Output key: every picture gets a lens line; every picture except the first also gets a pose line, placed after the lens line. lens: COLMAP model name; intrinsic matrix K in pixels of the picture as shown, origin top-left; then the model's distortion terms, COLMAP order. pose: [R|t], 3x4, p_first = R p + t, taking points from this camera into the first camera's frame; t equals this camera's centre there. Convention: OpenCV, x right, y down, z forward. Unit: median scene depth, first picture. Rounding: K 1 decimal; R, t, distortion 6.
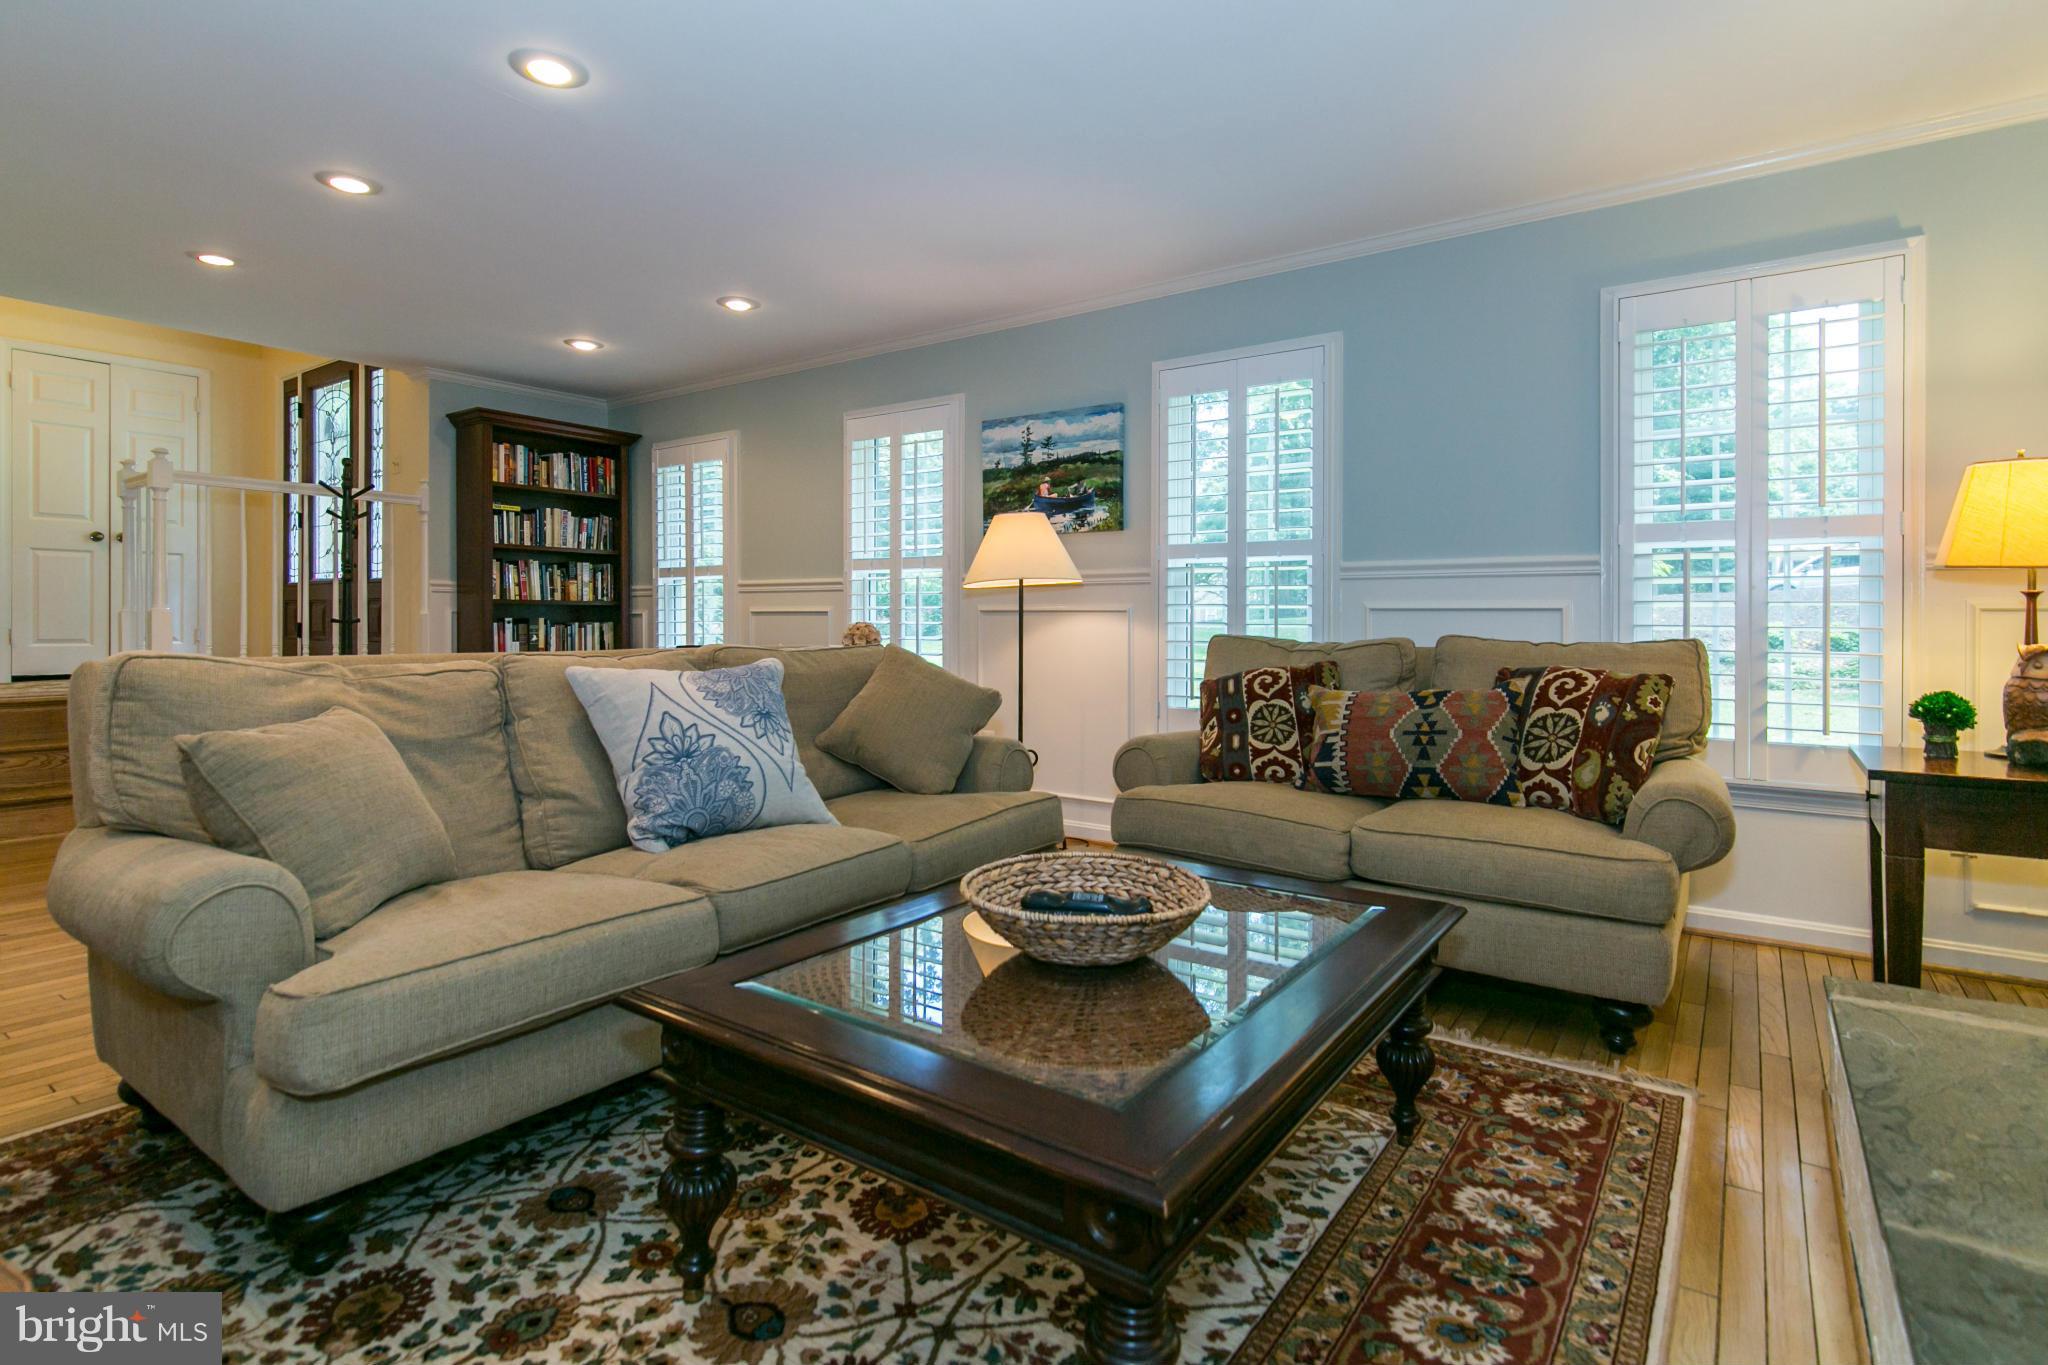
lens RADIAL K [[1013.6, 0, 1027.3], [0, 1013.6, 625.6], [0, 0, 1]] dist [0.000072, -0.000027]
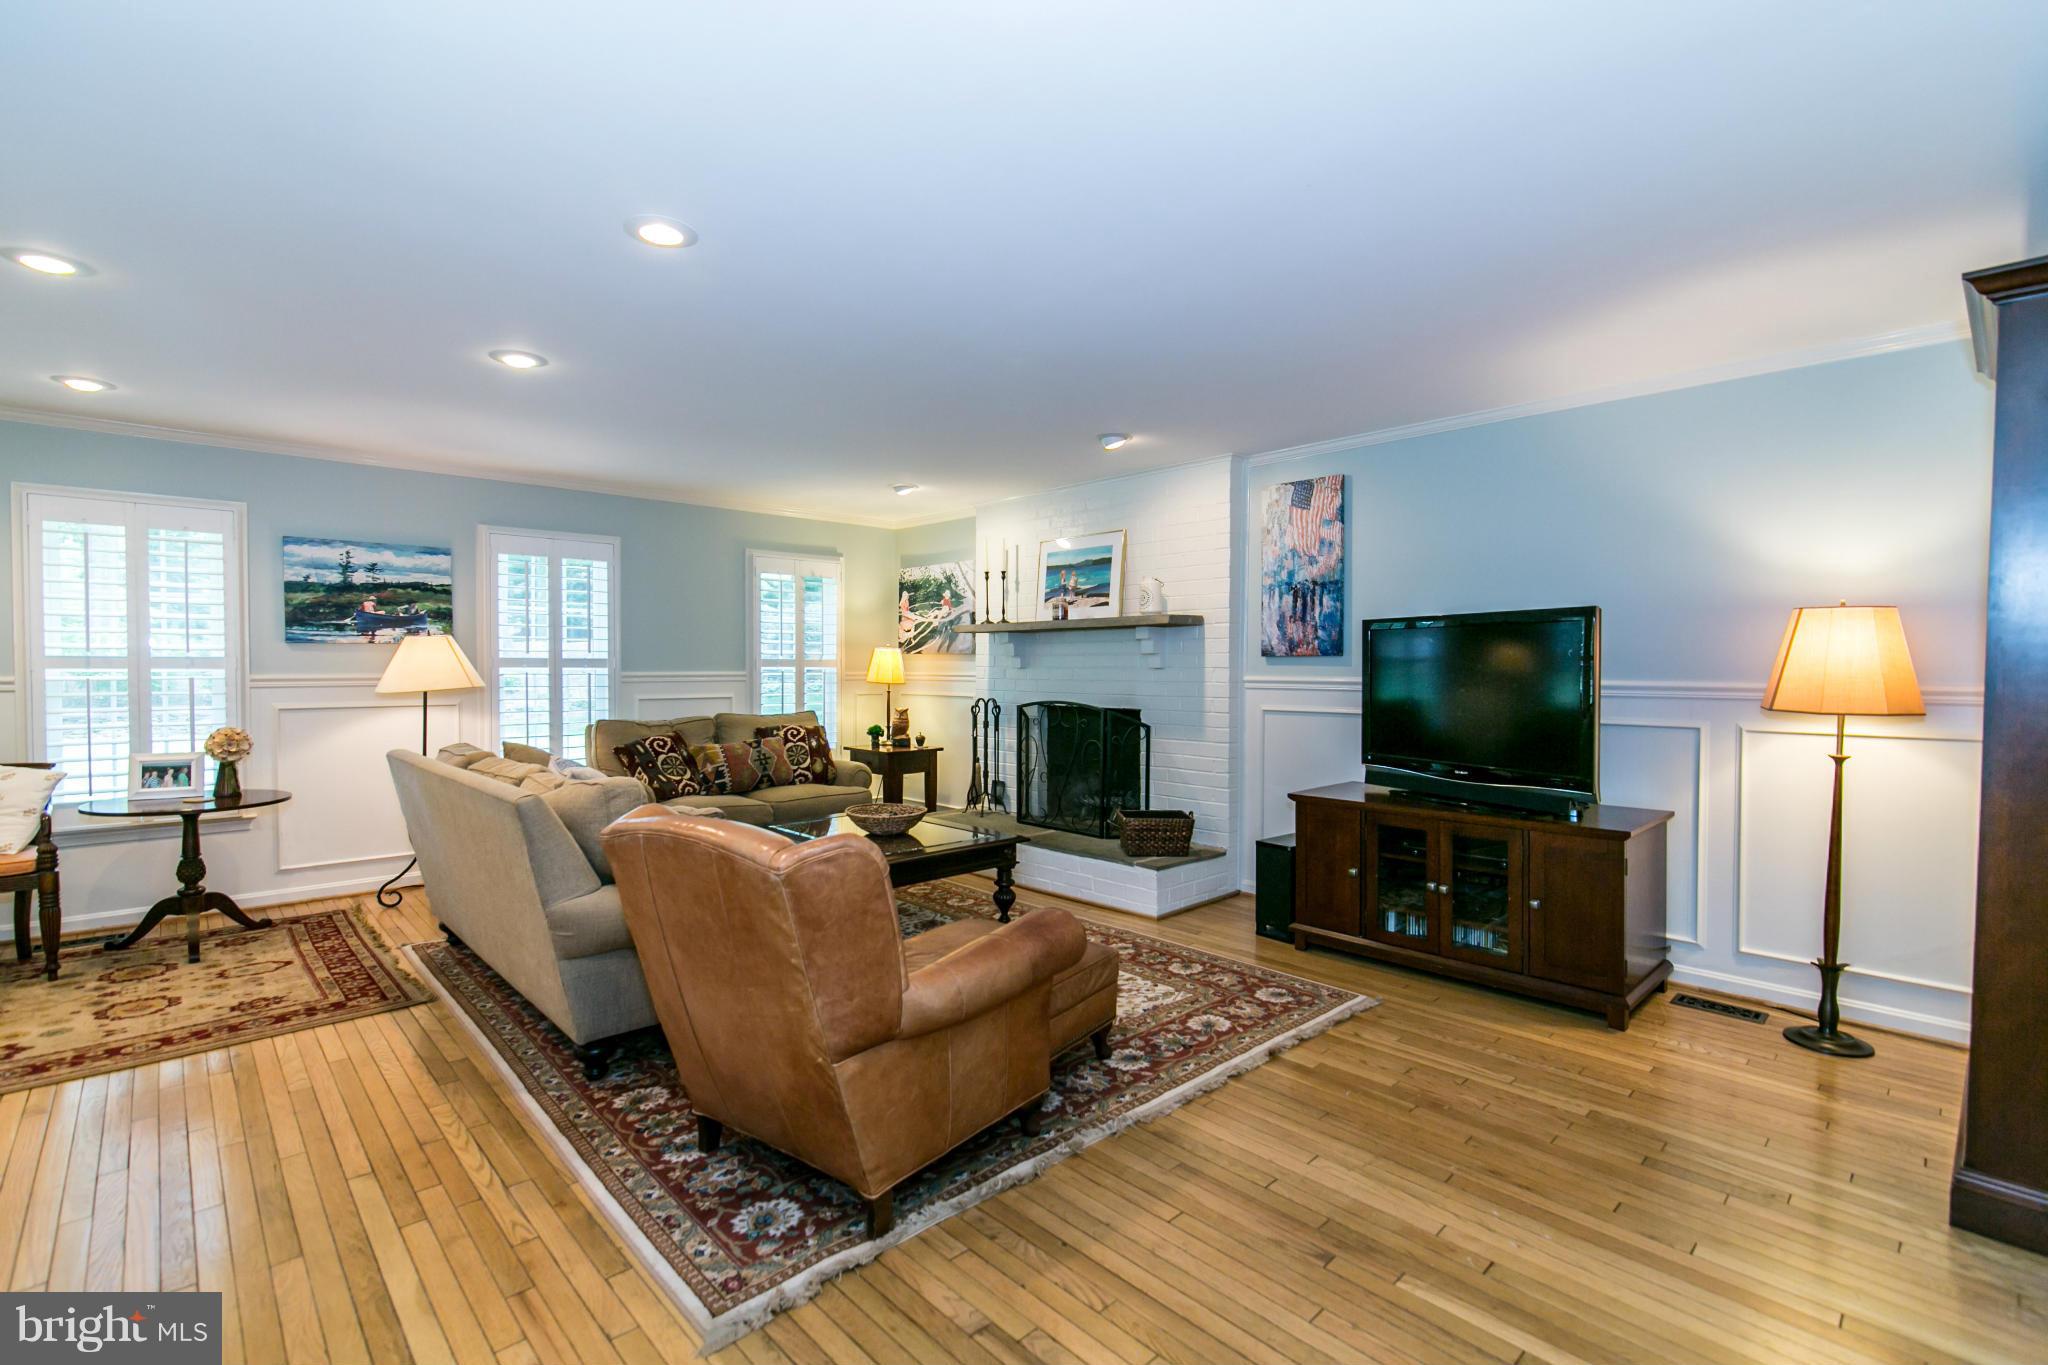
lens RADIAL K [[926.6, 0, 1024.1], [0, 926.6, 676.7], [0, 0, 1]] dist [-0.000647, -0.000033]
pose [[0.197293, -0.019306, 0.980155, -0.945486], [0.005894, 0.999811, 0.018507, -0.069376], [-0.980327, 0.002126, 0.197369, 0.022607]]
